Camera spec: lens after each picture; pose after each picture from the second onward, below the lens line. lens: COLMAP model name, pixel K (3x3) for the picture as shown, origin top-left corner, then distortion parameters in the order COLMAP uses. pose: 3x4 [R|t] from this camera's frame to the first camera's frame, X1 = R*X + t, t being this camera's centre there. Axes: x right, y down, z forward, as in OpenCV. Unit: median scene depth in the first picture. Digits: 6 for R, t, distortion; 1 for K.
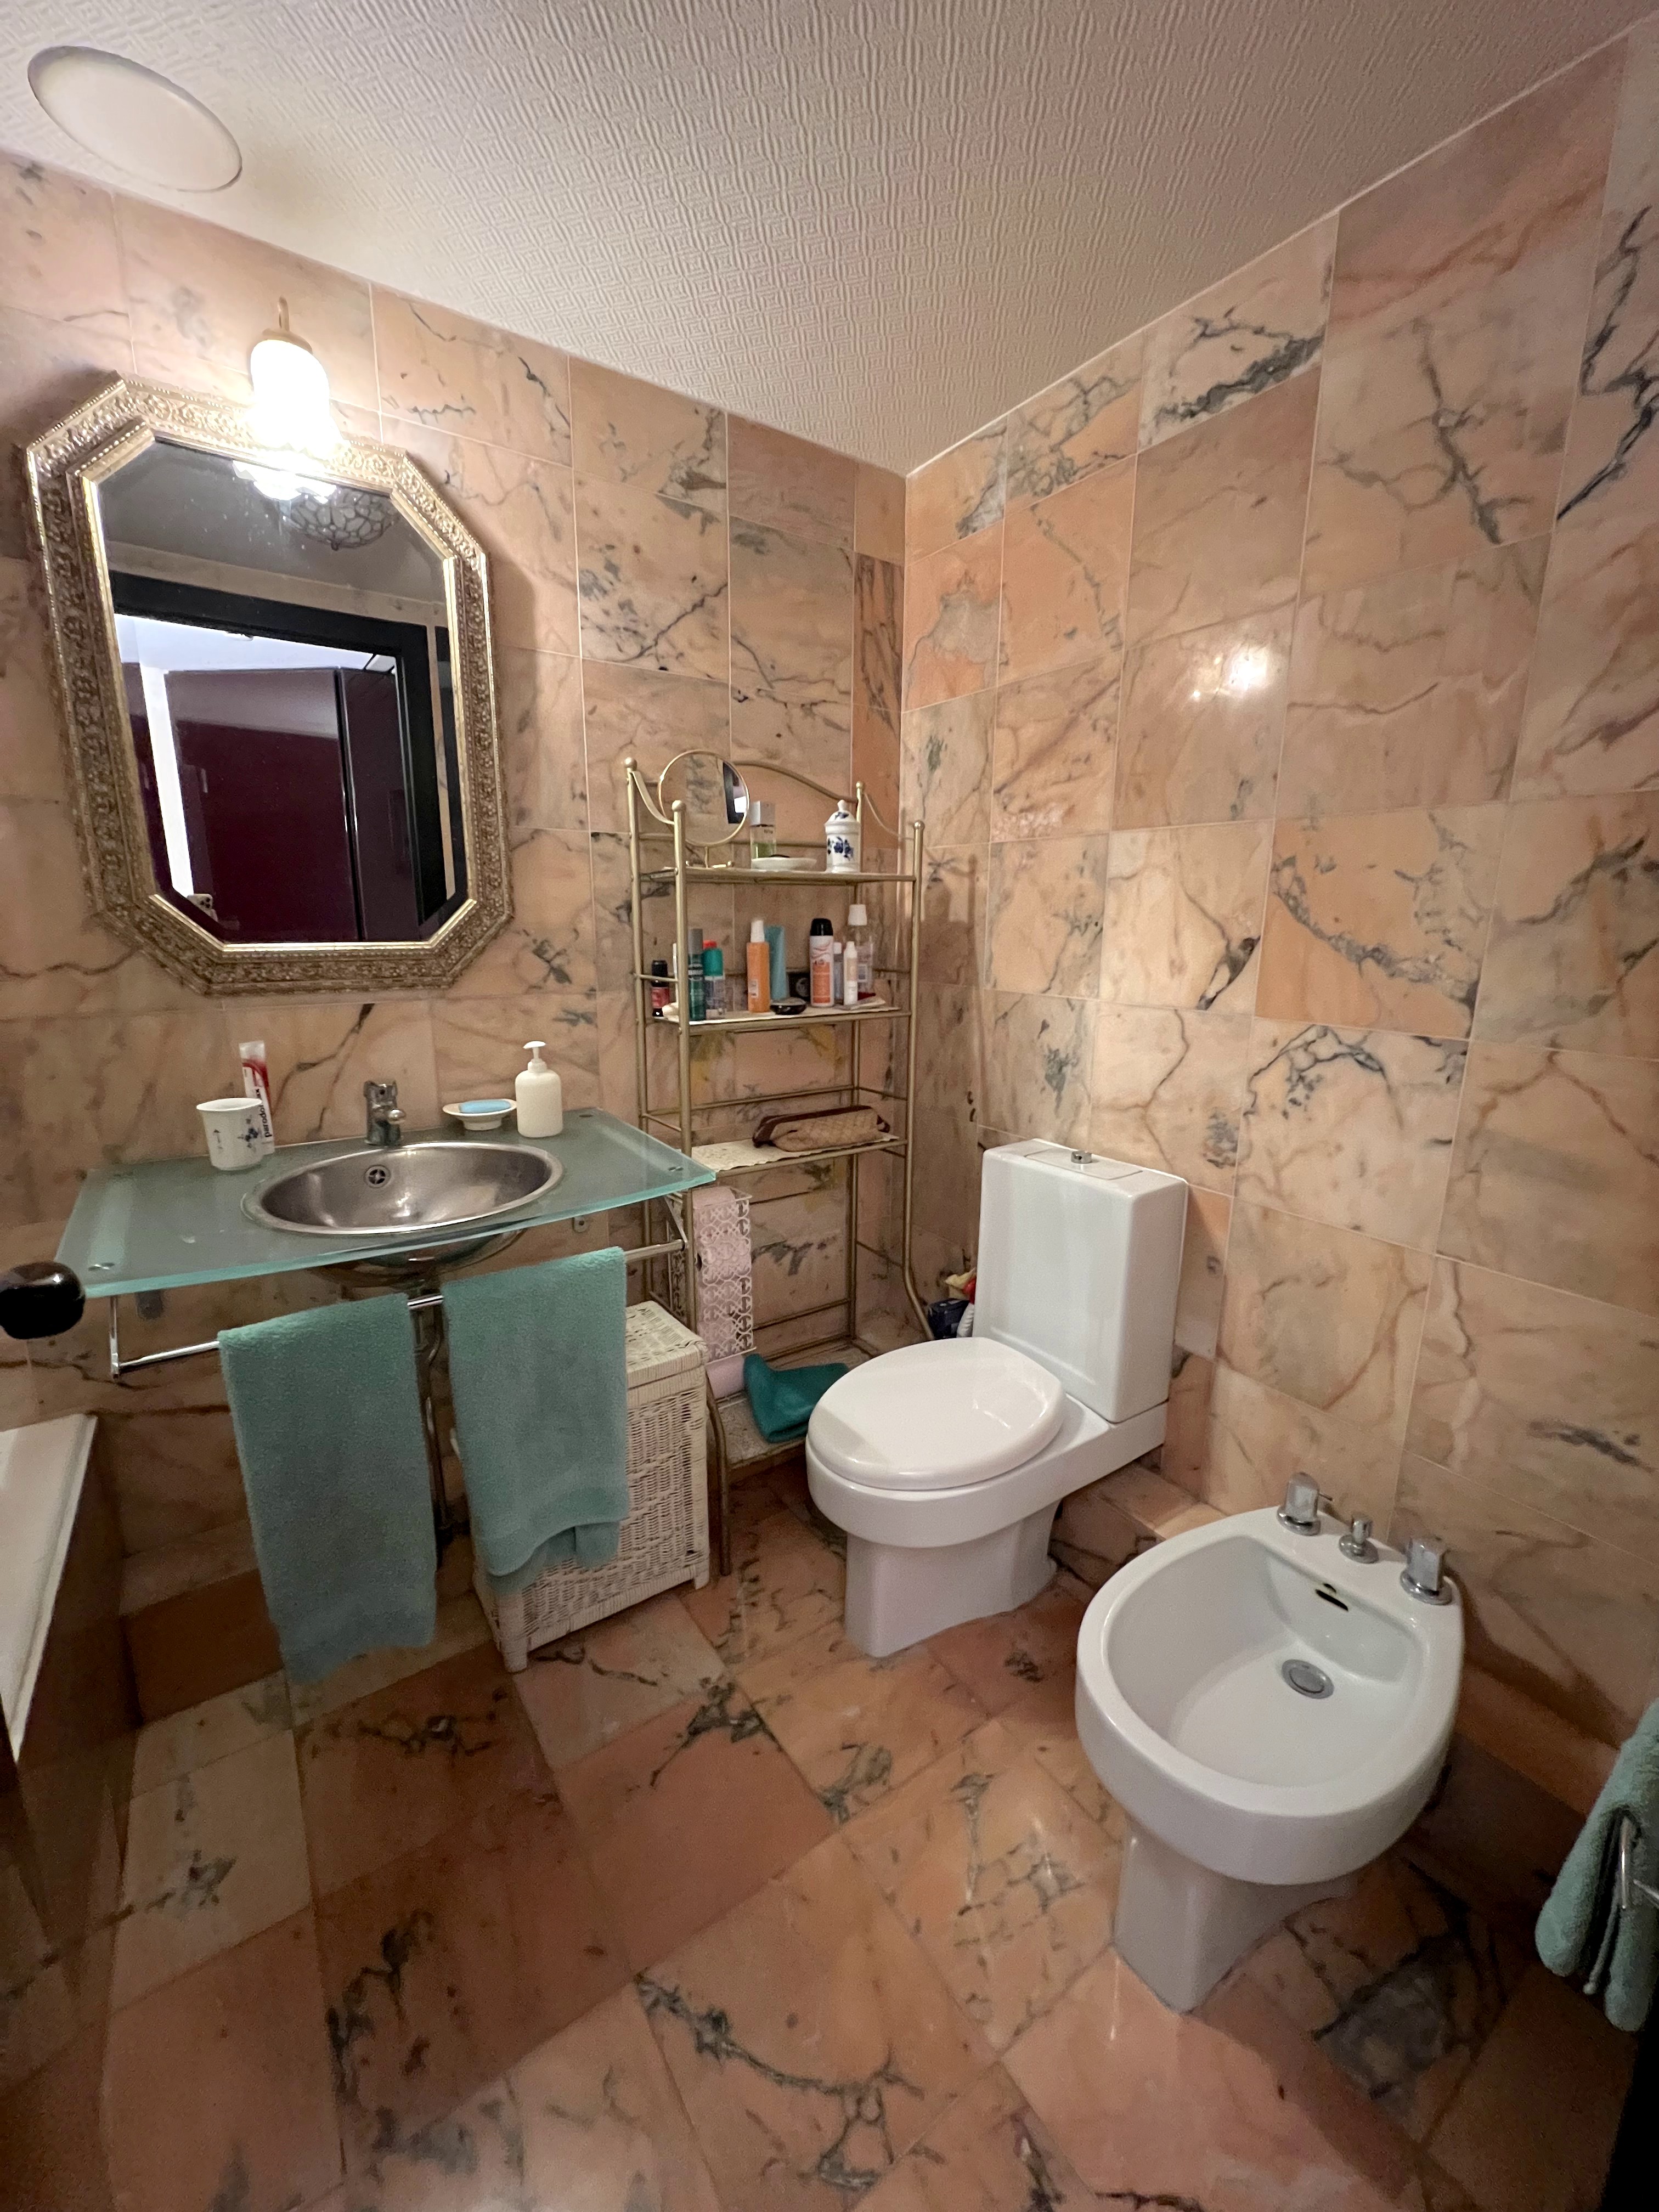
lens RADIAL K [[877.6, 0, 828.9], [0, 877.6, 1100.6], [0, 0, 1]] dist [-0.001527, 0.000579]
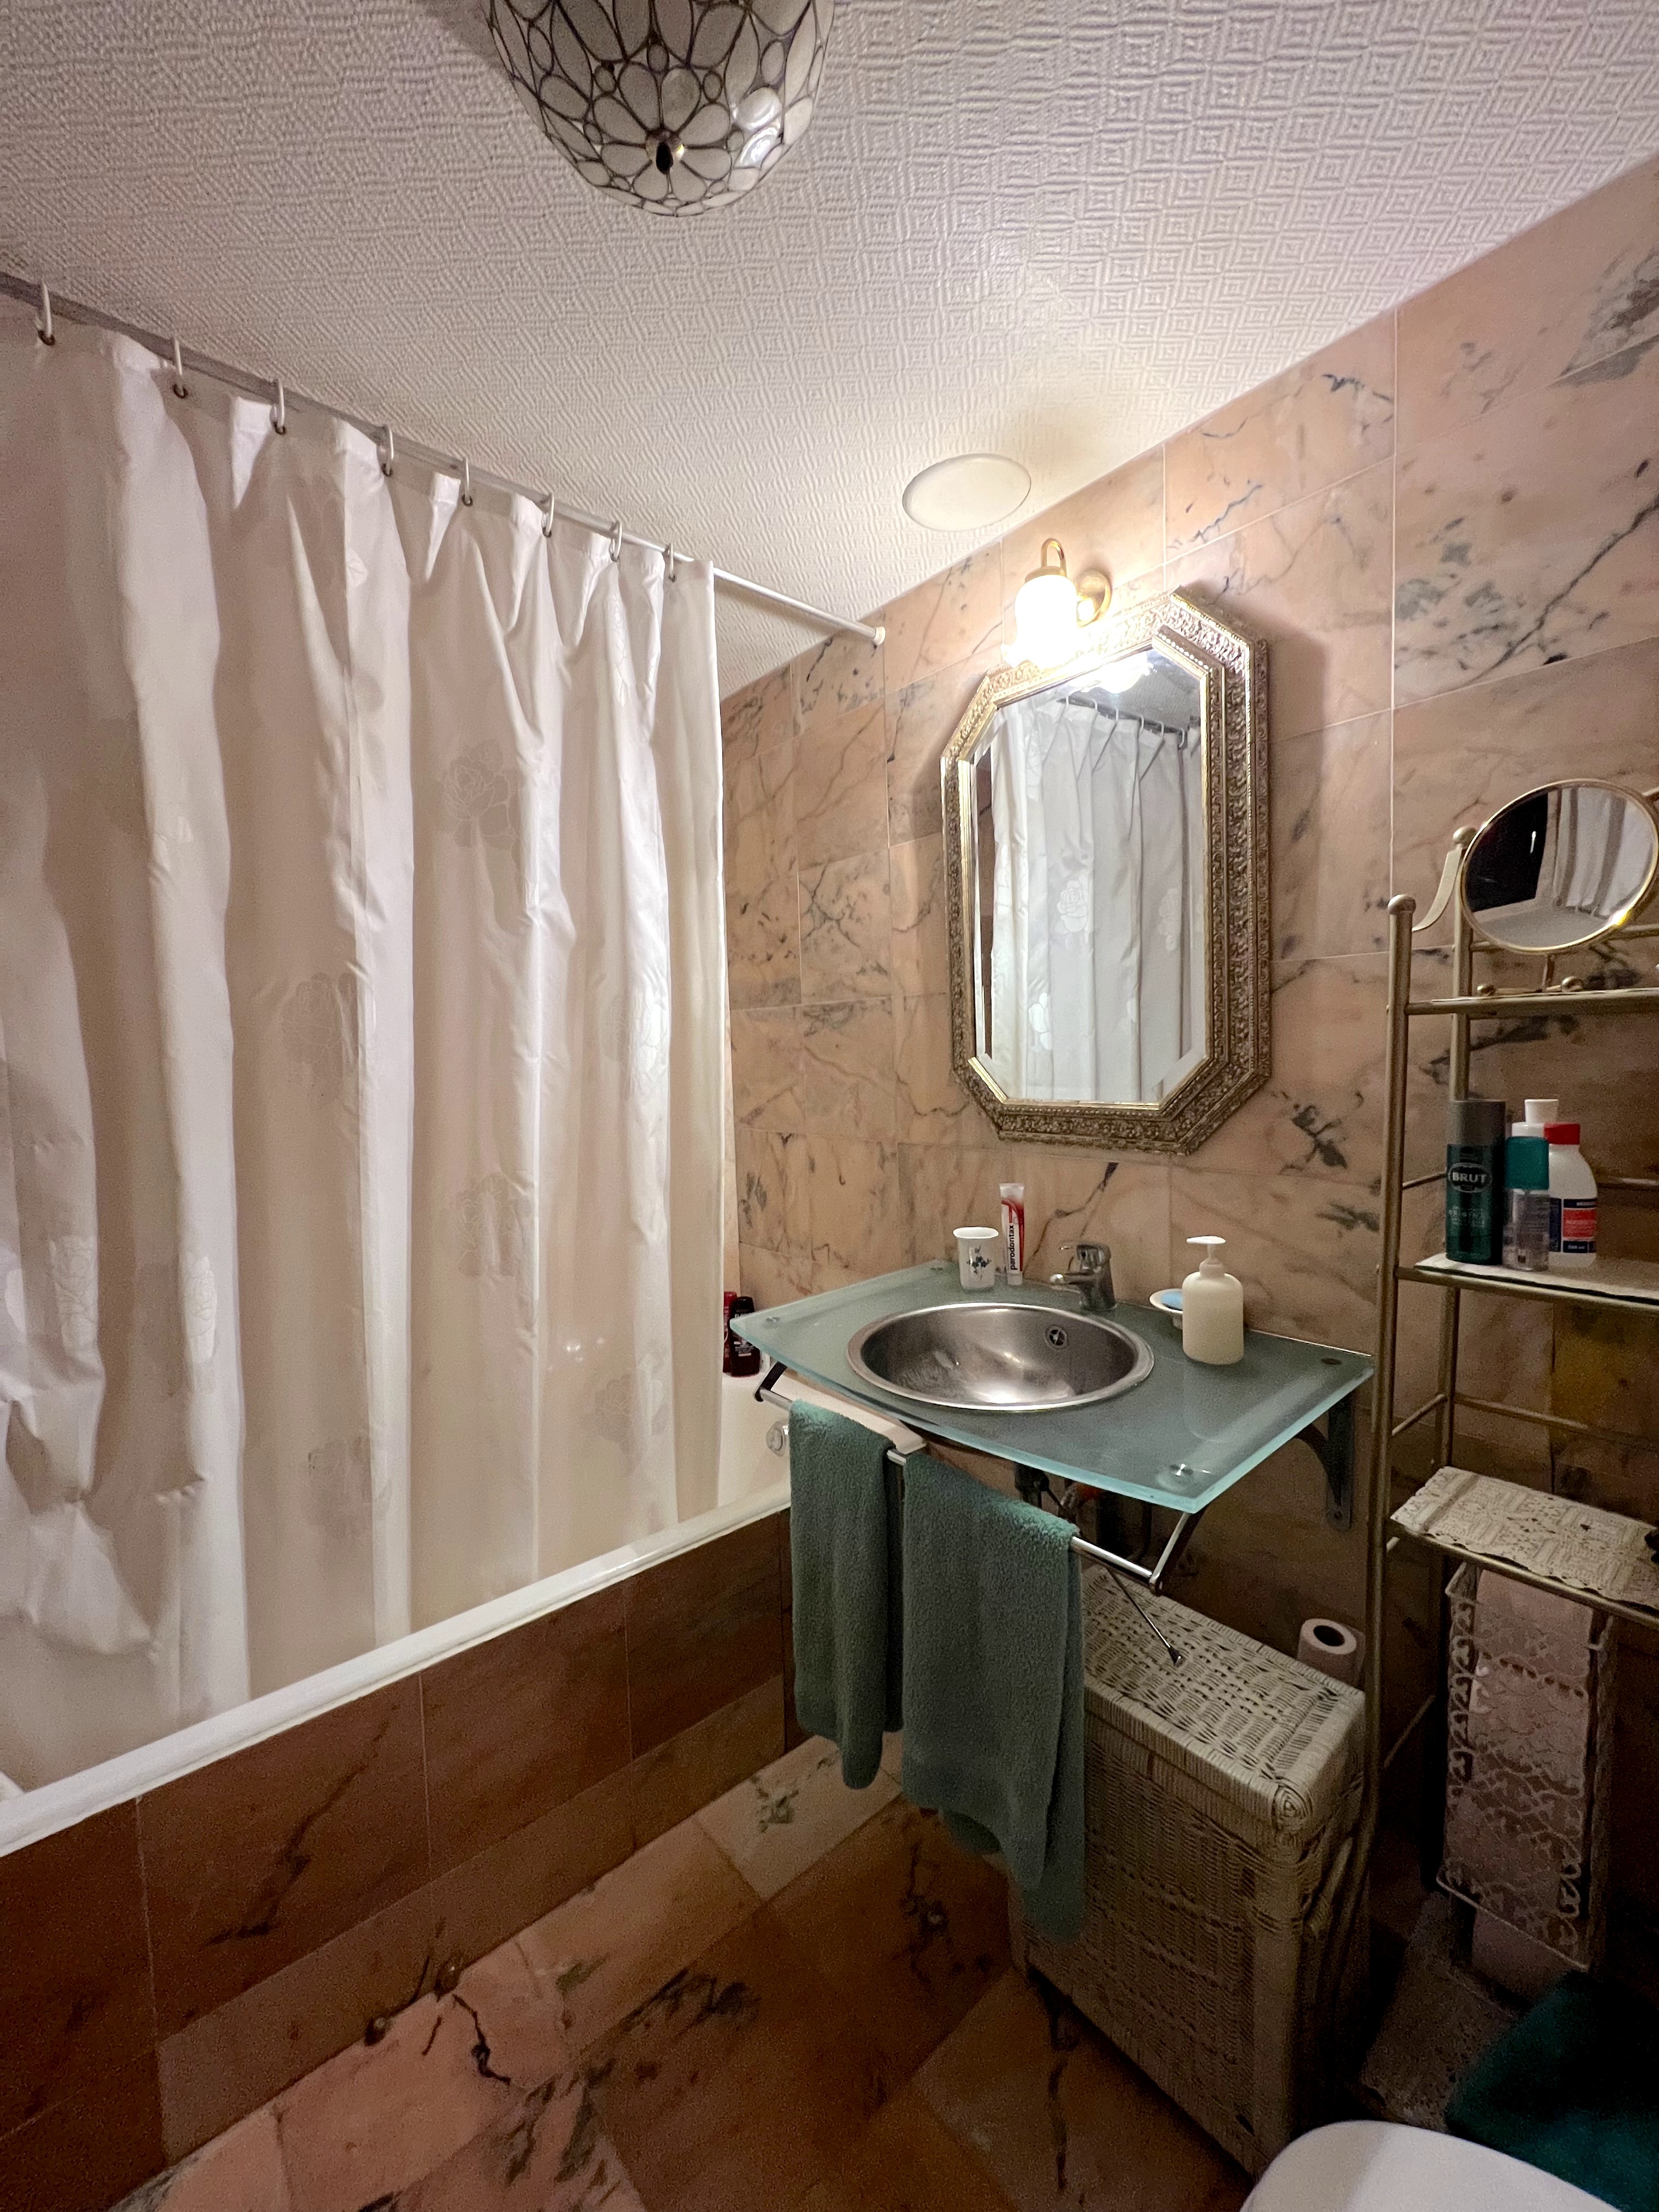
lens RADIAL K [[883.6, 0, 828.4], [0, 883.6, 1103.1], [0, 0, 1]] dist [0.000520, 0.000126]
pose [[0.091436, 0.052926, -0.994404, 0.403966], [-0.178059, 0.983362, 0.035966, -0.151062], [0.979762, 0.173774, 0.099338, 0.572412]]
